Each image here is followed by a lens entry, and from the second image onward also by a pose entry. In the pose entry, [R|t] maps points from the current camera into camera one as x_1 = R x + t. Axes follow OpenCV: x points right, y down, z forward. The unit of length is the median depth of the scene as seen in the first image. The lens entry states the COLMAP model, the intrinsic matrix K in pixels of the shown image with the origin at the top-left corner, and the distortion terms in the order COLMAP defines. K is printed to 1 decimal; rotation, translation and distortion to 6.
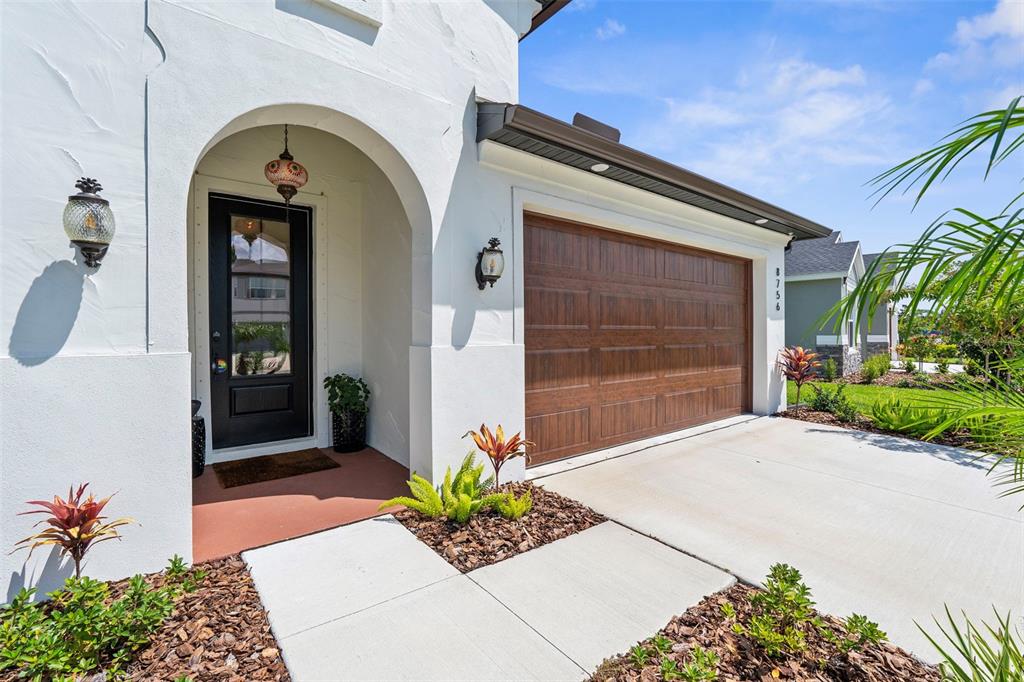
lens RADIAL K [[452.6, 0, 514.2], [0, 452.6, 339.0], [0, 0, 1]] dist [-0.003494, -0.000132]
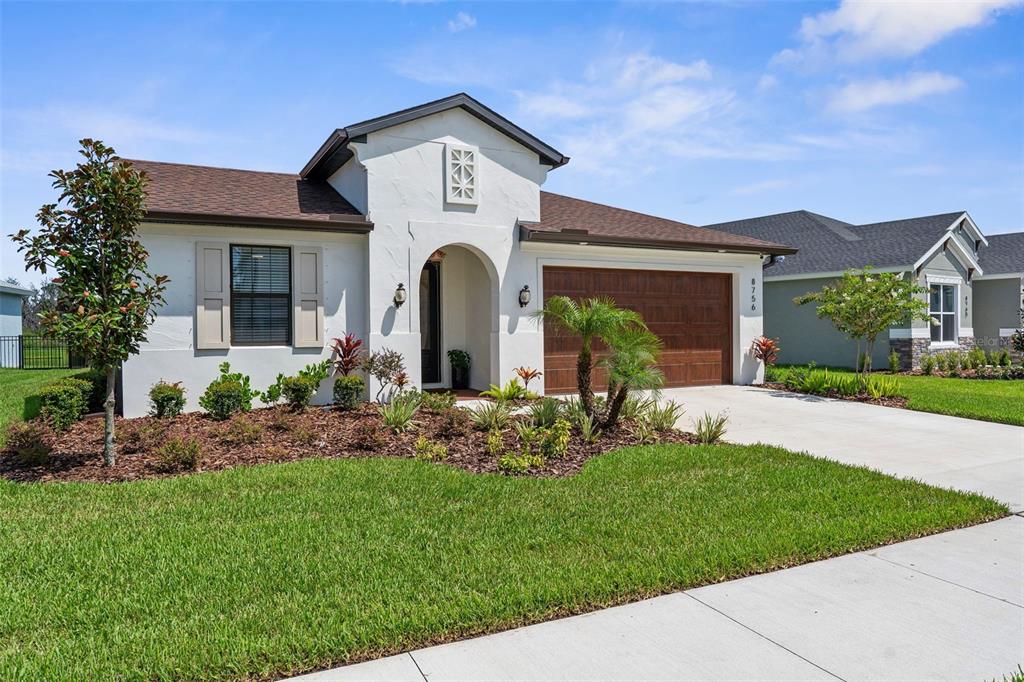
lens RADIAL K [[663.1, 0, 526.3], [0, 663.1, 343.5], [0, 0, 1]] dist [-0.008437, -0.002831]
pose [[0.982937, -0.004052, -0.183900, 0.548088], [0.004756, 0.999983, 0.003391, 0.058423], [0.183883, -0.004208, 0.982939, -2.204928]]
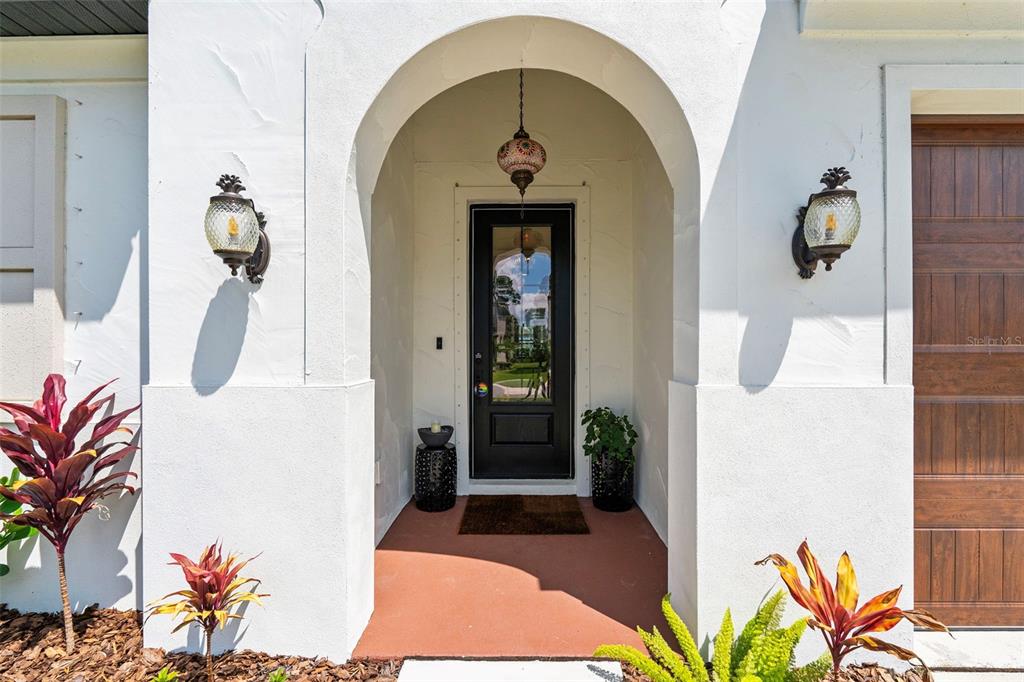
lens RADIAL K [[457.8, 0, 515.1], [0, 457.8, 352.3], [0, 0, 1]] dist [-0.004135, -0.000131]
pose [[0.774833, 0.006059, -0.632137, 0.000821], [-0.011875, 0.999917, -0.004971, -0.017335], [0.632055, 0.011358, 0.774840, 0.382860]]
